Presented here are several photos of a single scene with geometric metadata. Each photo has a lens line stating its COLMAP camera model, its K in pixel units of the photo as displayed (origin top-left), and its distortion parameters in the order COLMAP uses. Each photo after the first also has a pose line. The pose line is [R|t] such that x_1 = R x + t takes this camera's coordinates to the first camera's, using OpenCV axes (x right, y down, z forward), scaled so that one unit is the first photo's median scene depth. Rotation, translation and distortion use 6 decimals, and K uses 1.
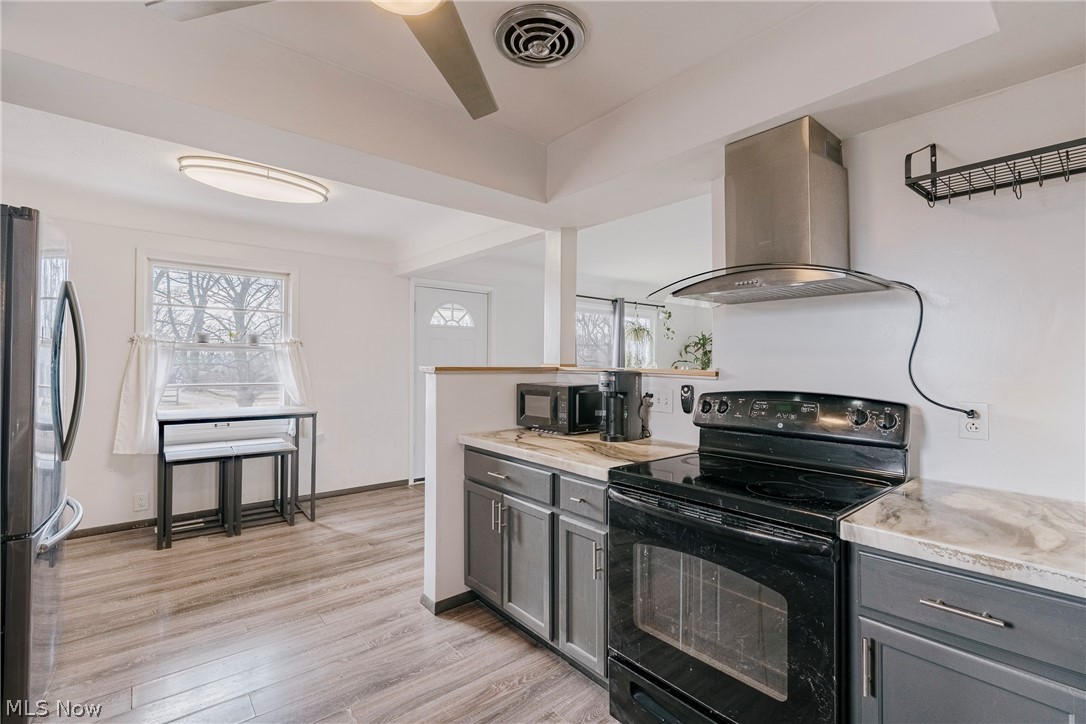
lens RADIAL K [[492.2, 0, 546.8], [0, 492.2, 361.6], [0, 0, 1]] dist [-0.008177, 0.001162]
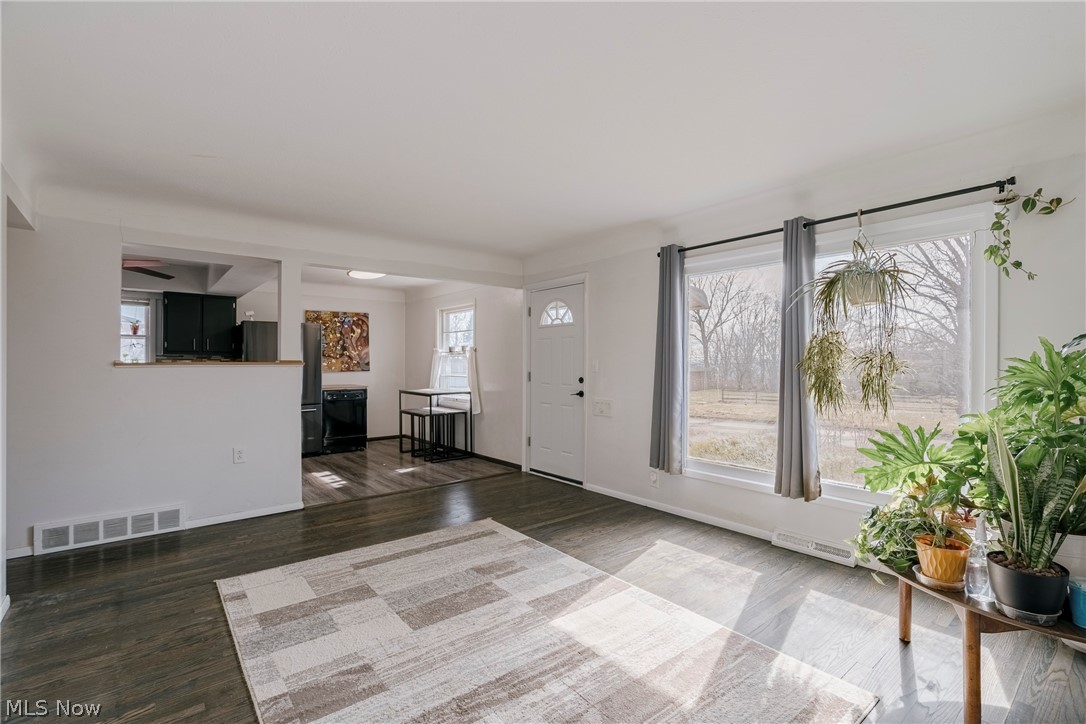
lens RADIAL K [[492.2, 0, 546.8], [0, 492.2, 361.6], [0, 0, 1]] dist [-0.008177, 0.001162]
pose [[-0.010600, -0.009227, -0.999901, 1.160350], [-0.000578, 0.999957, -0.009222, 0.016714], [0.999944, 0.000480, -0.010605, 1.451666]]
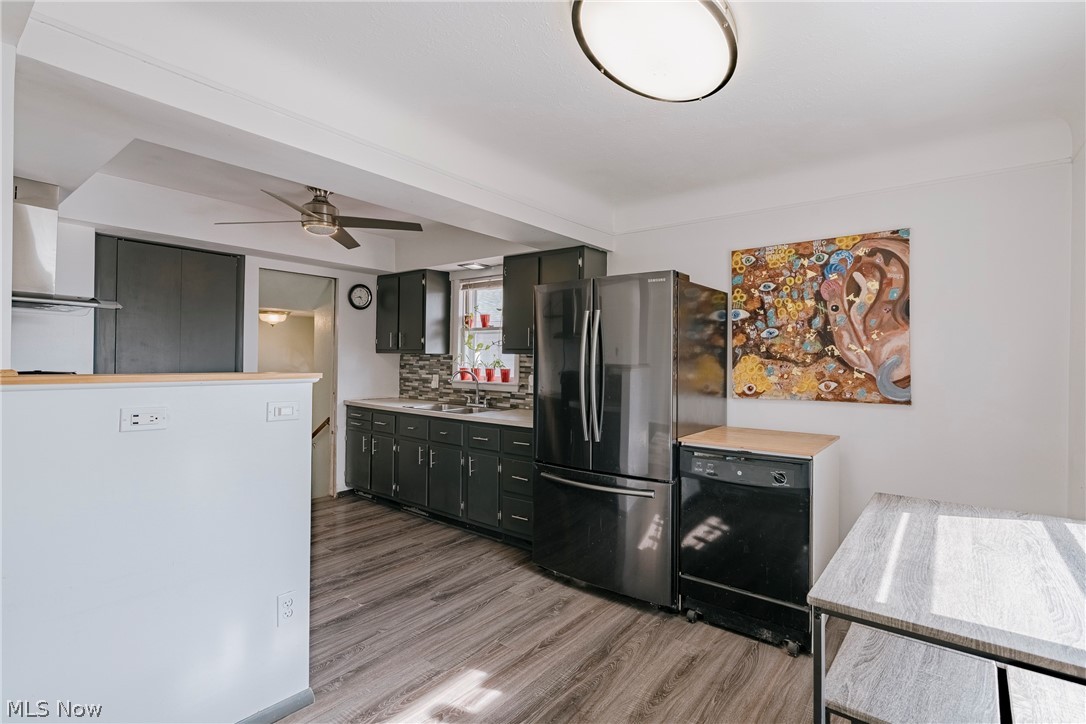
lens RADIAL K [[511.0, 0, 543.0], [0, 511.0, 362.0], [0, 0, 1]] dist [-0.001874, -0.000167]
pose [[-0.977917, -0.022823, -0.207741, -0.293668], [-0.023720, 0.999717, 0.001826, -0.010663], [0.207641, 0.006713, -0.978182, 1.259614]]
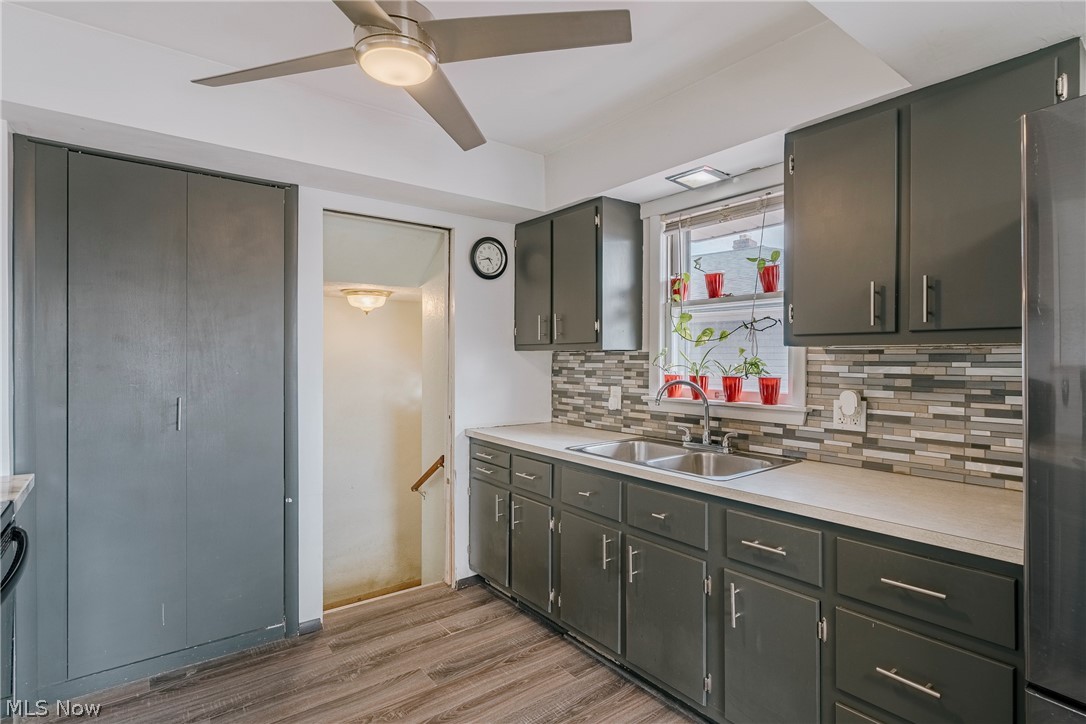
lens RADIAL K [[515.5, 0, 583.0], [0, 515.5, 359.3], [0, 0, 1]] dist [-0.001048, -0.000111]
pose [[-0.999146, -0.010766, -0.039898, -0.216945], [-0.010801, 0.999941, 0.000643, -0.008942], [0.039889, 0.001074, -0.999204, 0.667222]]
